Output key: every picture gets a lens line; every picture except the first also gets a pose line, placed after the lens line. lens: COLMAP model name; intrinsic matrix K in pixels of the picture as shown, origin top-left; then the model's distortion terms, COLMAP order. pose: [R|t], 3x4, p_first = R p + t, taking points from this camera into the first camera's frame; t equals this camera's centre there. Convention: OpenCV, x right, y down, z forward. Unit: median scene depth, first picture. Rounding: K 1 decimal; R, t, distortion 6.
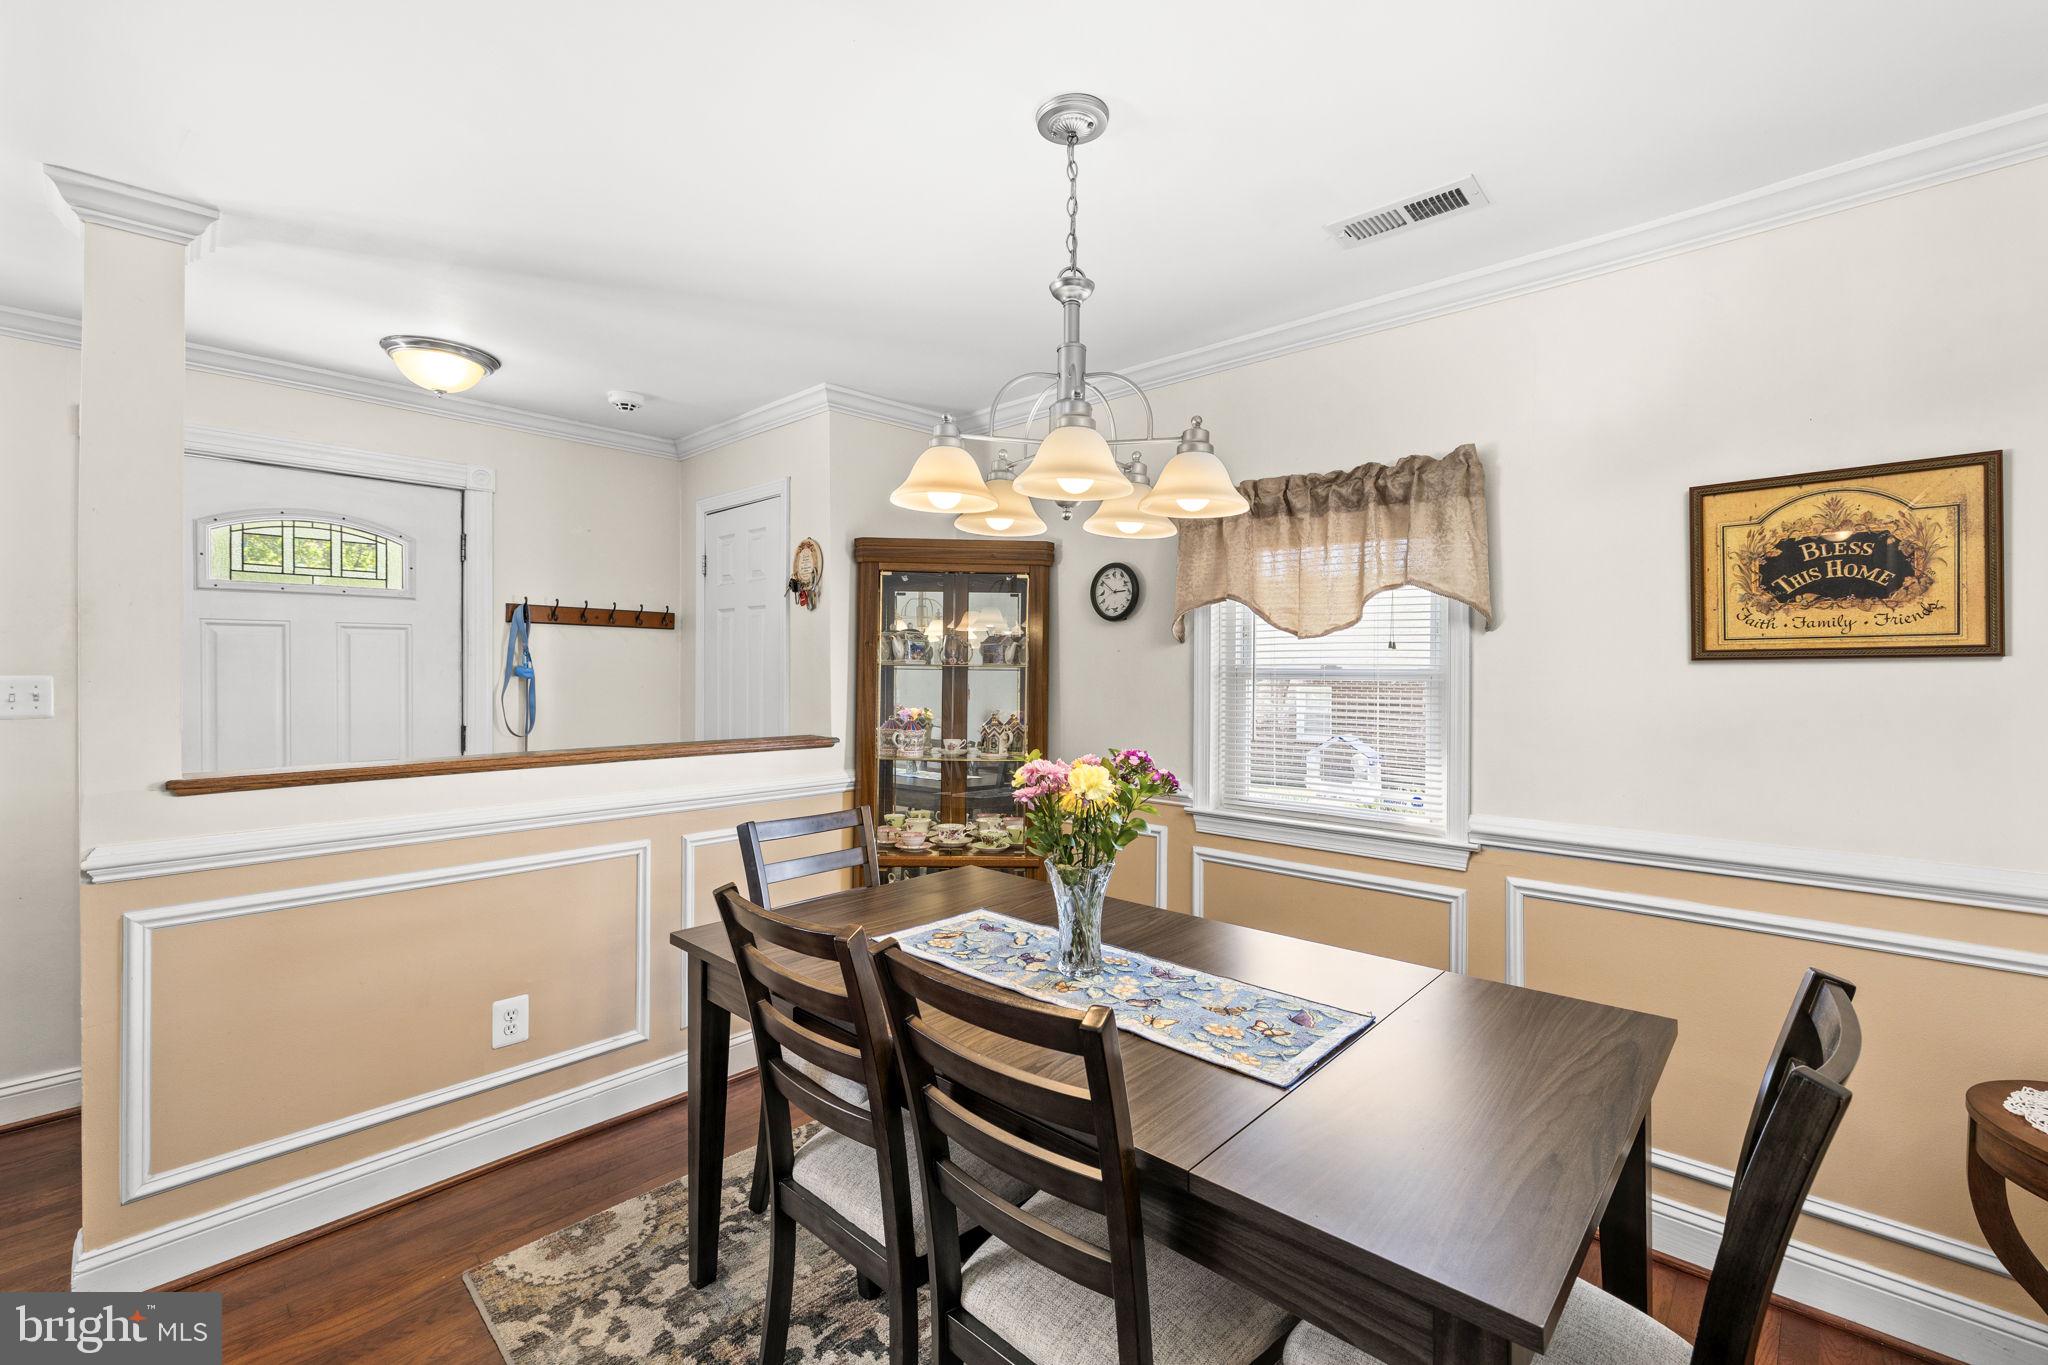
lens RADIAL K [[860.1, 0, 1016.7], [0, 860.1, 671.8], [0, 0, 1]] dist [-0.000451, -0.000331]
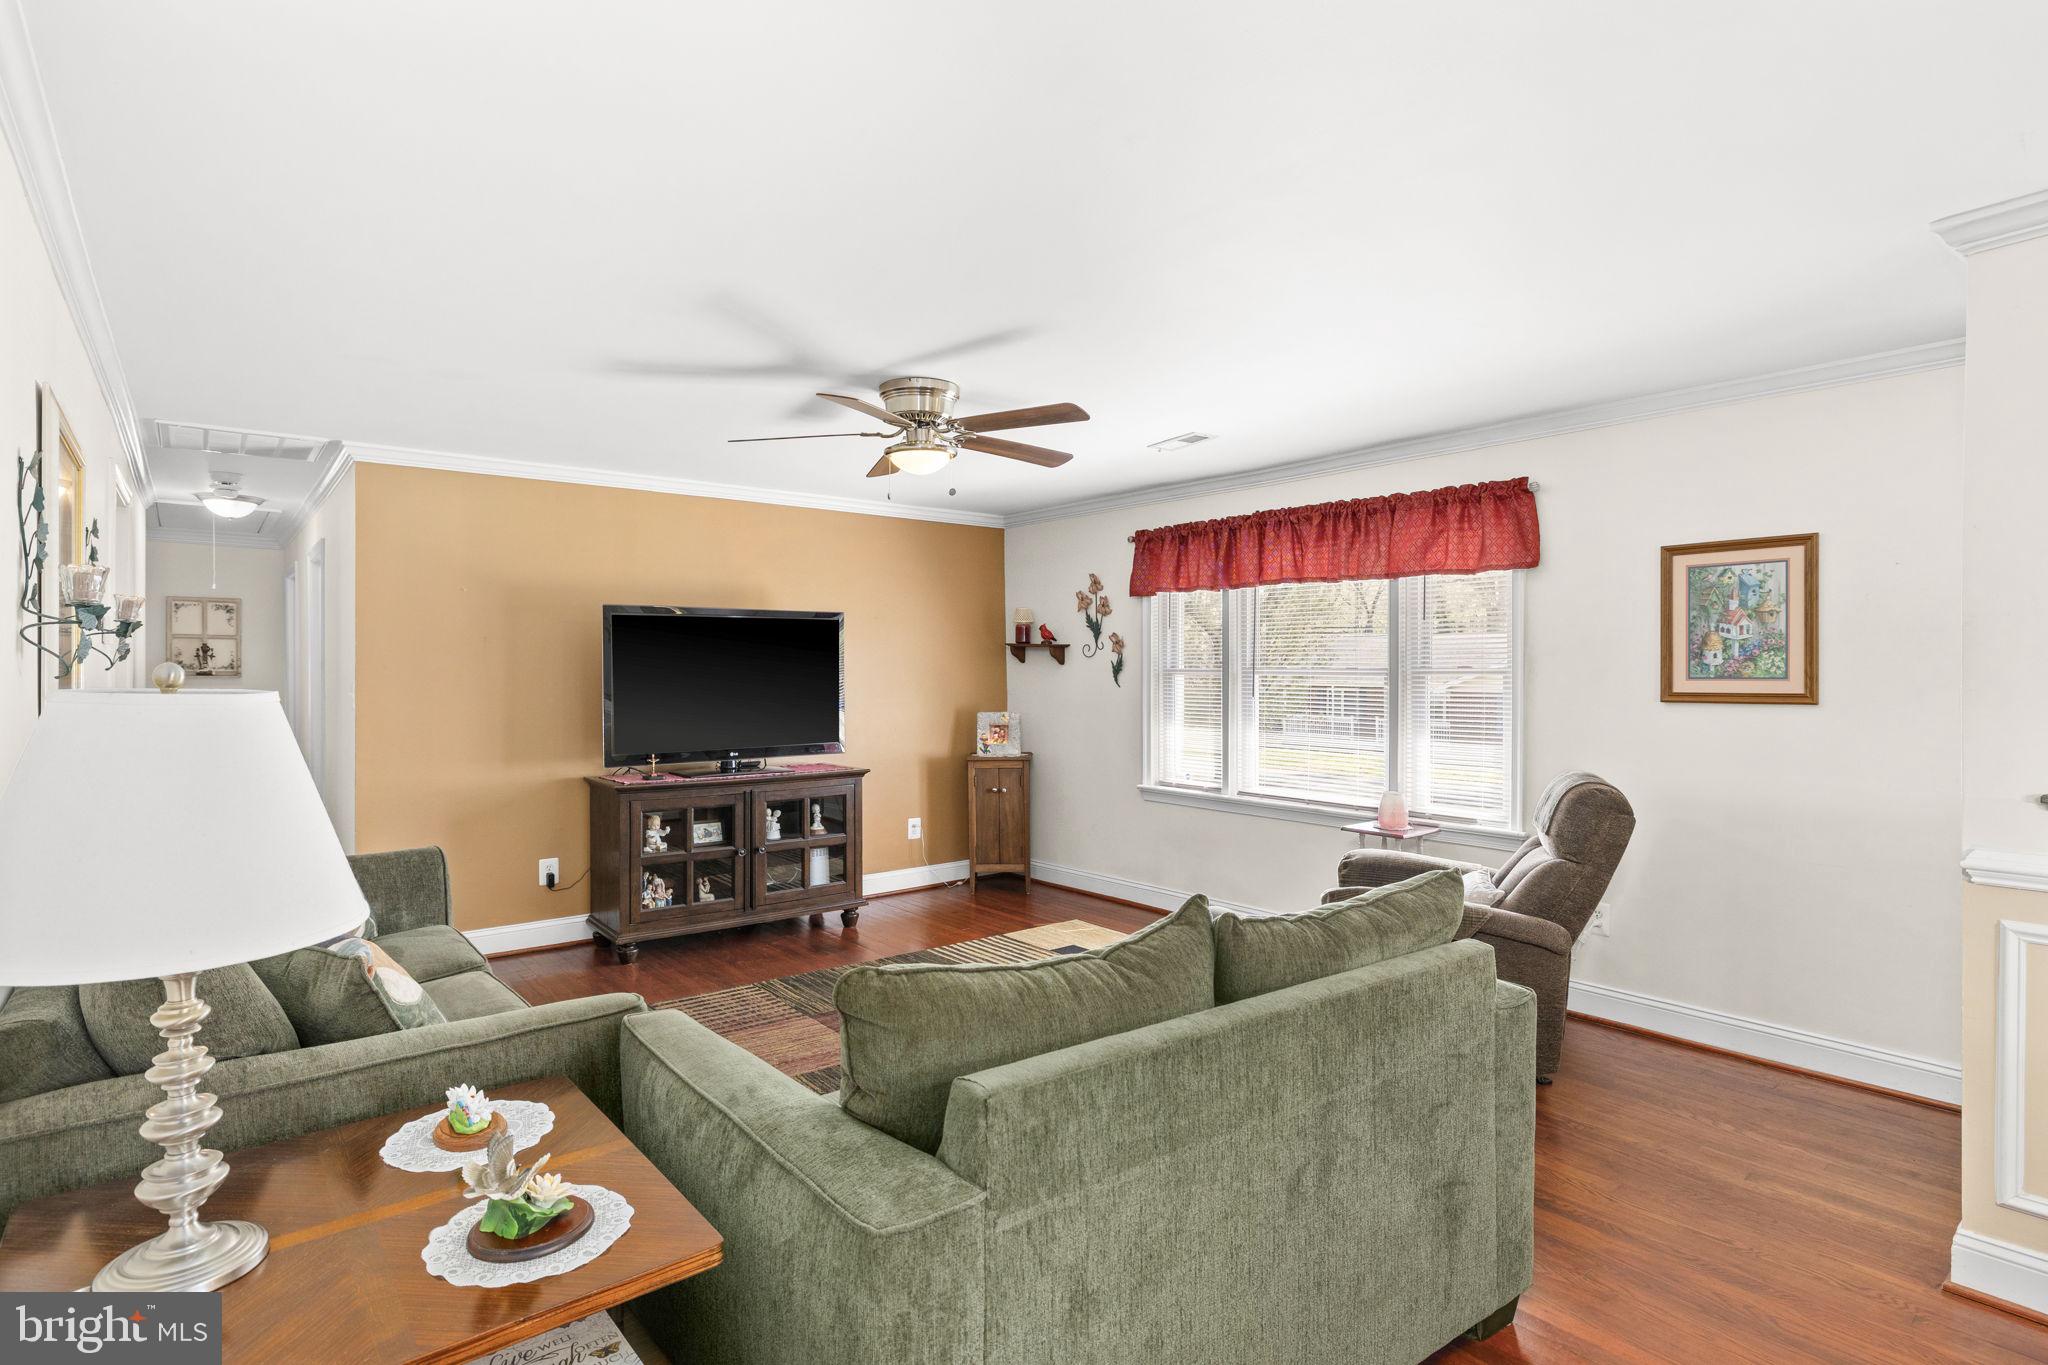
lens RADIAL K [[1024.2, 0, 1021.2], [0, 1024.2, 675.5], [0, 0, 1]] dist [-0.002948, -0.001946]
pose [[-0.131927, 0.001624, -0.991258, 0.250900], [-0.002707, 0.999994, 0.001998, -0.005188], [0.991256, 0.002947, -0.131922, 0.006982]]
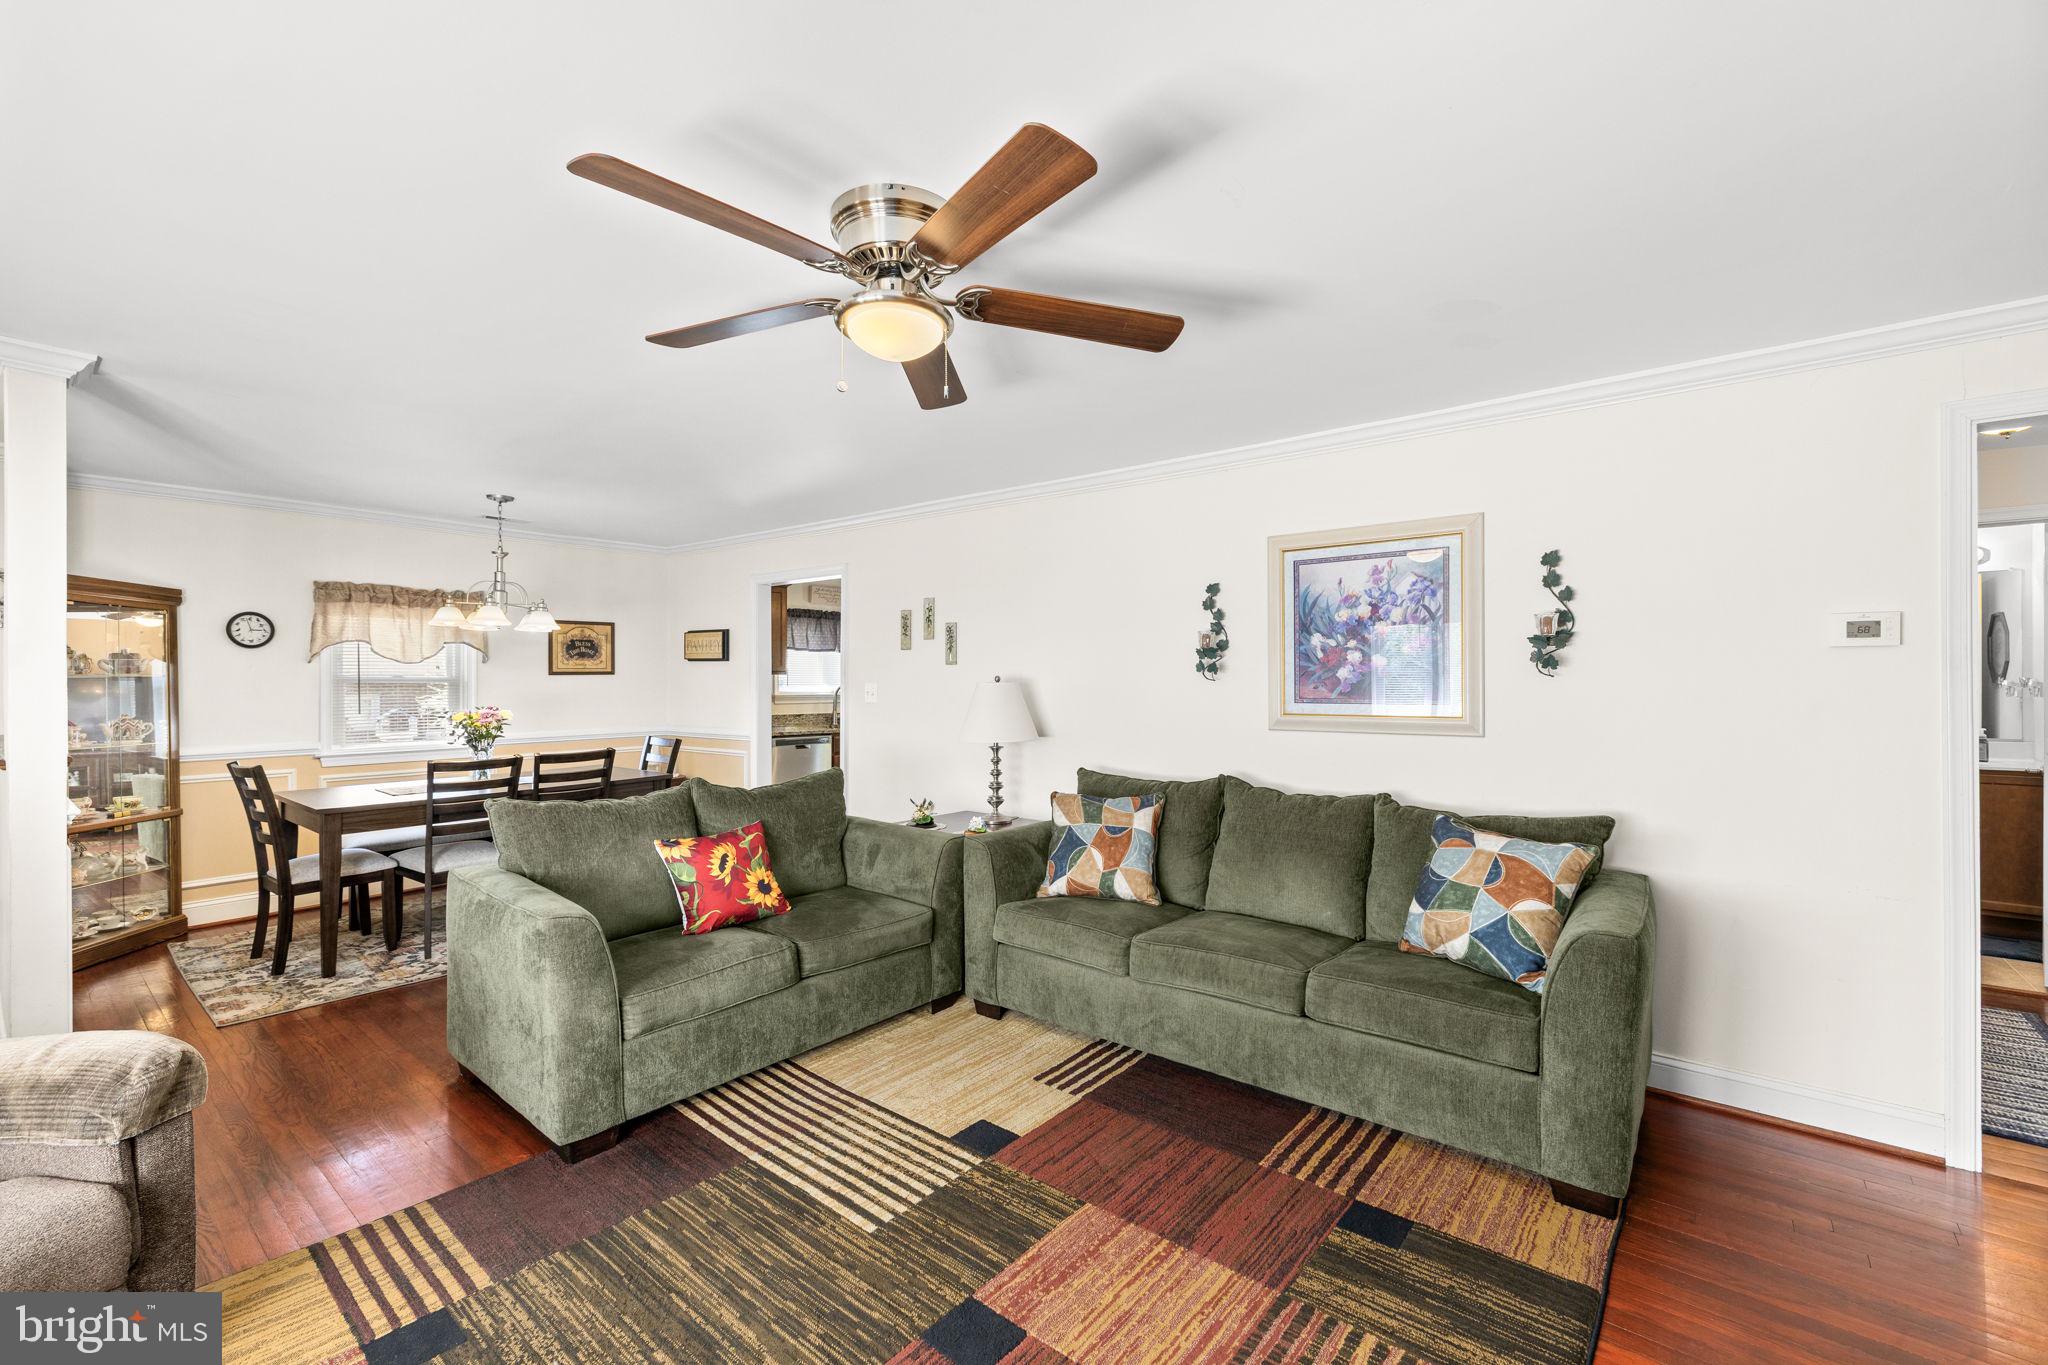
lens RADIAL K [[855.3, 0, 1020.8], [0, 855.3, 678.5], [0, 0, 1]] dist [0.000081, -0.000380]
pose [[-0.075966, -0.001974, 0.997108, -2.129451], [0.002981, 0.999993, 0.002206, -0.001959], [-0.997106, 0.003140, -0.075959, -0.417592]]
